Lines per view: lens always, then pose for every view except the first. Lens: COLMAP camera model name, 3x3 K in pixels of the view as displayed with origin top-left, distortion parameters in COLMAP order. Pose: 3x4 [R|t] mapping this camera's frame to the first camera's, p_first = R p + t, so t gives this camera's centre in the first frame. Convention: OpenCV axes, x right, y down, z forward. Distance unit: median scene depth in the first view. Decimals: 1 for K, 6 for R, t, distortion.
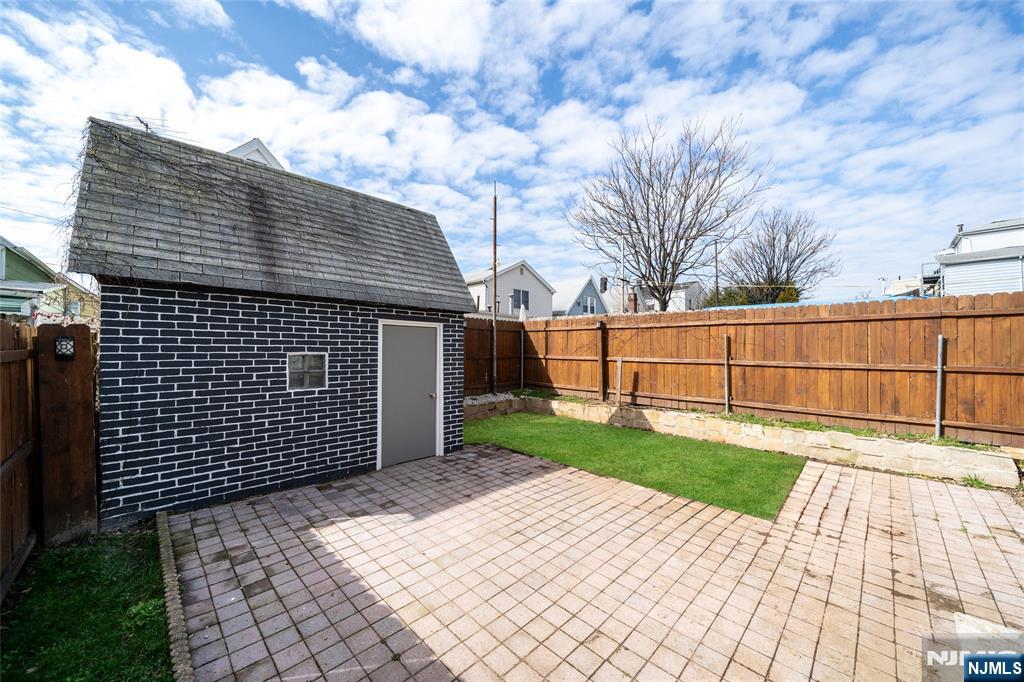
lens RADIAL K [[394.2, 0, 520.2], [0, 394.2, 342.1], [0, 0, 1]] dist [-0.004641, -0.000093]
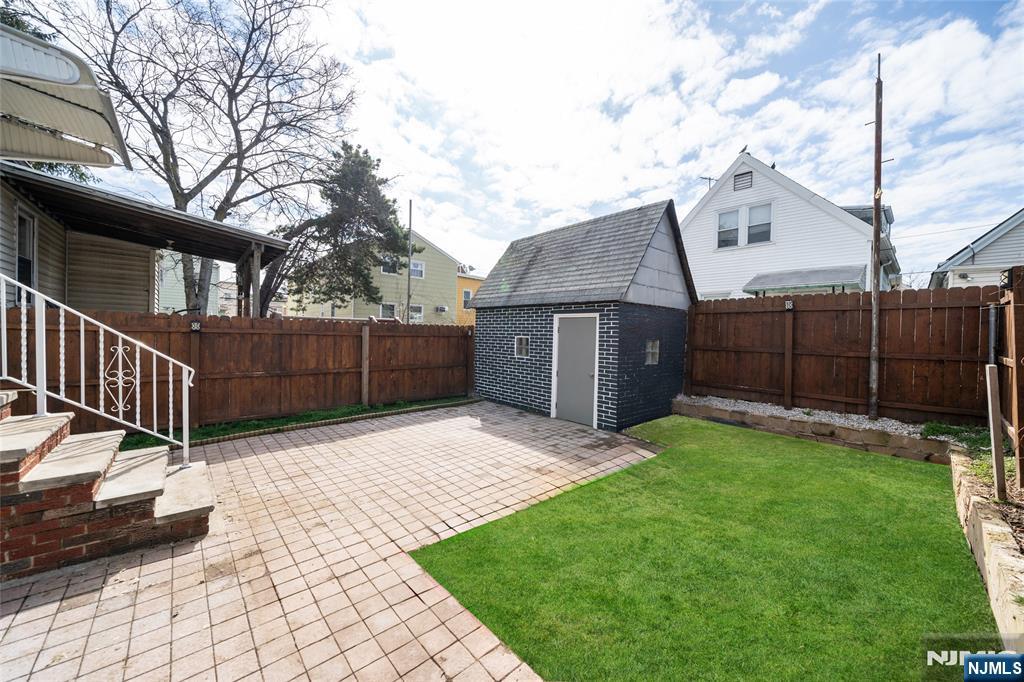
lens RADIAL K [[394.2, 0, 519.0], [0, 394.2, 340.3], [0, 0, 1]] dist [-0.004641, -0.000093]
pose [[-0.106201, 0.010888, -0.994285, 1.064313], [-0.002661, 0.999933, 0.011235, 0.020773], [0.994341, 0.003839, -0.106164, 0.994672]]
